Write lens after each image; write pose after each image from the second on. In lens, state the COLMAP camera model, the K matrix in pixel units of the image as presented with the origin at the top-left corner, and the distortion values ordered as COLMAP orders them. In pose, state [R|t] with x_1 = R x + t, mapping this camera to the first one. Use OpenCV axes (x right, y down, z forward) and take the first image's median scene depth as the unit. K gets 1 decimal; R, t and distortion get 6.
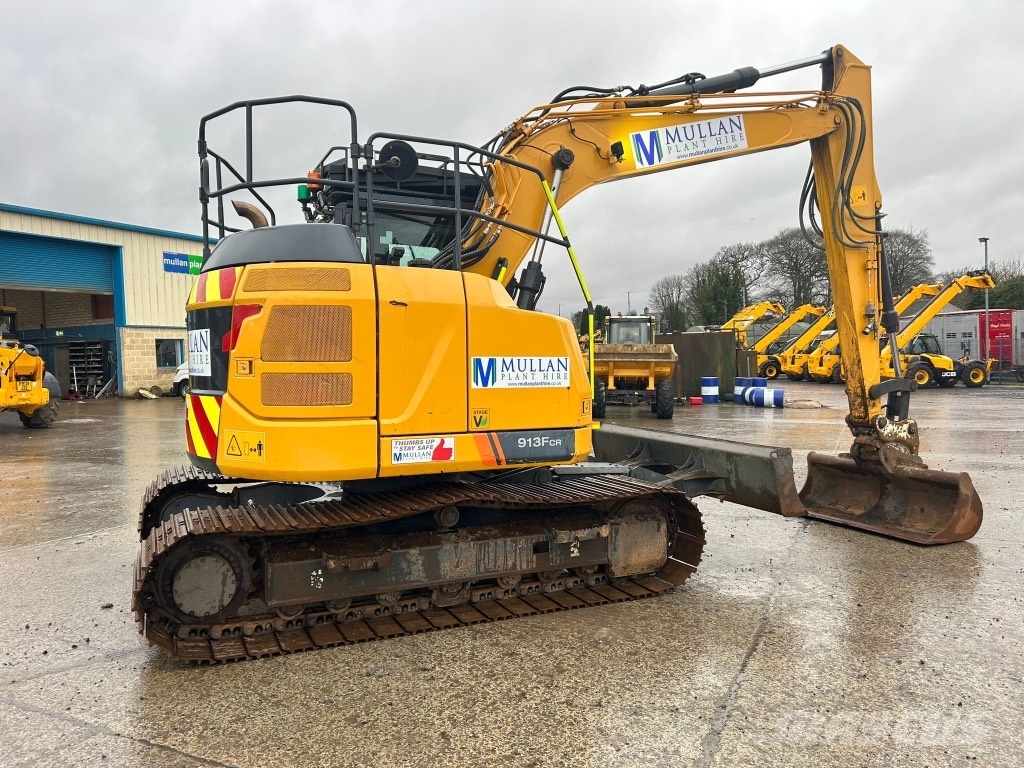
lens RADIAL K [[771.2, 0, 516.1], [0, 771.2, 381.6], [0, 0, 1]] dist [0.070438, -0.084031]
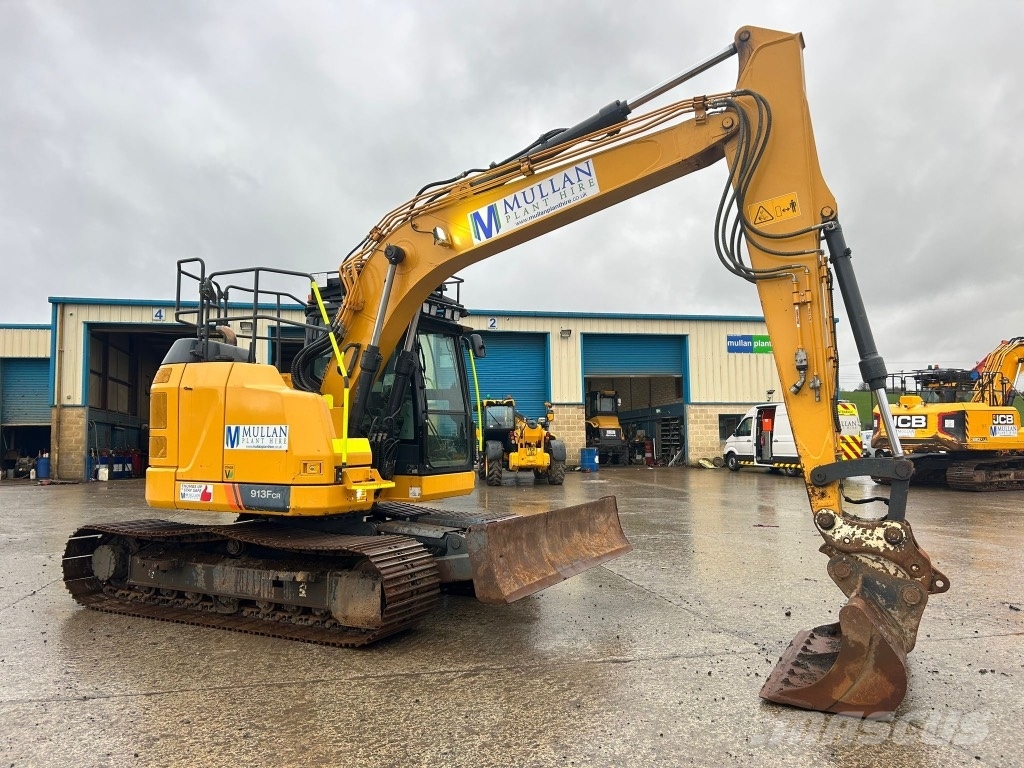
lens RADIAL K [[773.7, 0, 518.0], [0, 773.7, 388.4], [0, 0, 1]] dist [0.069452, -0.087843]
pose [[0.624144, -0.042202, -0.780169, 1.229190], [-0.026201, 0.996848, -0.074884, -0.007665], [0.780870, 0.067179, 0.621071, 0.510414]]
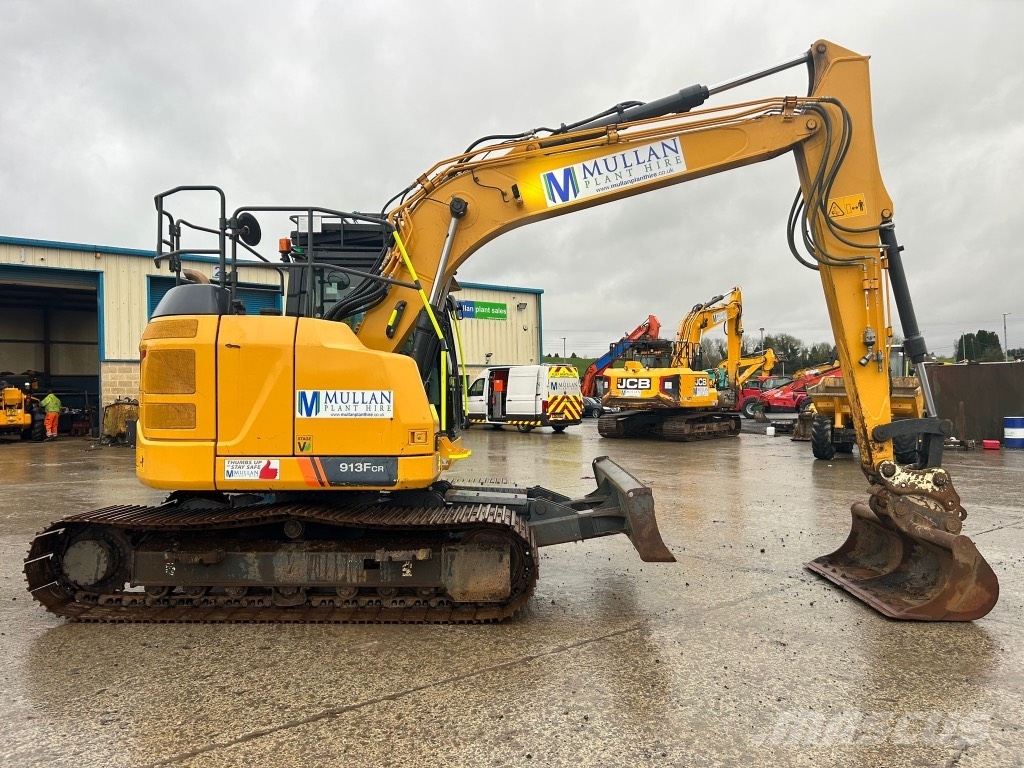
lens RADIAL K [[773.1, 0, 507.7], [0, 773.1, 387.1], [0, 0, 1]] dist [0.075218, -0.098089]
pose [[0.898652, -0.000268, -0.438662, 0.685273], [-0.015889, 0.999324, -0.033161, -0.003242], [0.438374, 0.036770, 0.898040, 0.085048]]
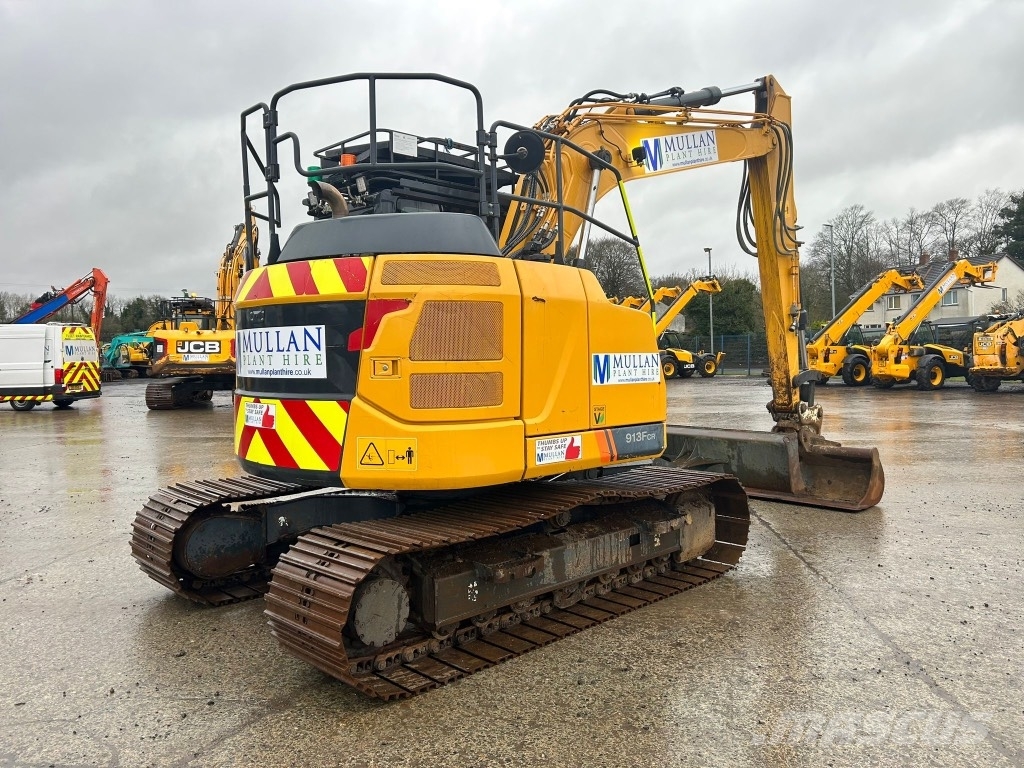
lens RADIAL K [[770.0, 0, 515.9], [0, 770.0, 377.1], [0, 0, 1]] dist [0.074192, -0.093050]
pose [[0.943832, -0.019130, 0.329873, -0.445978], [0.019511, 0.999807, 0.002157, -0.005580], [-0.329850, 0.004400, 0.944023, 0.086539]]
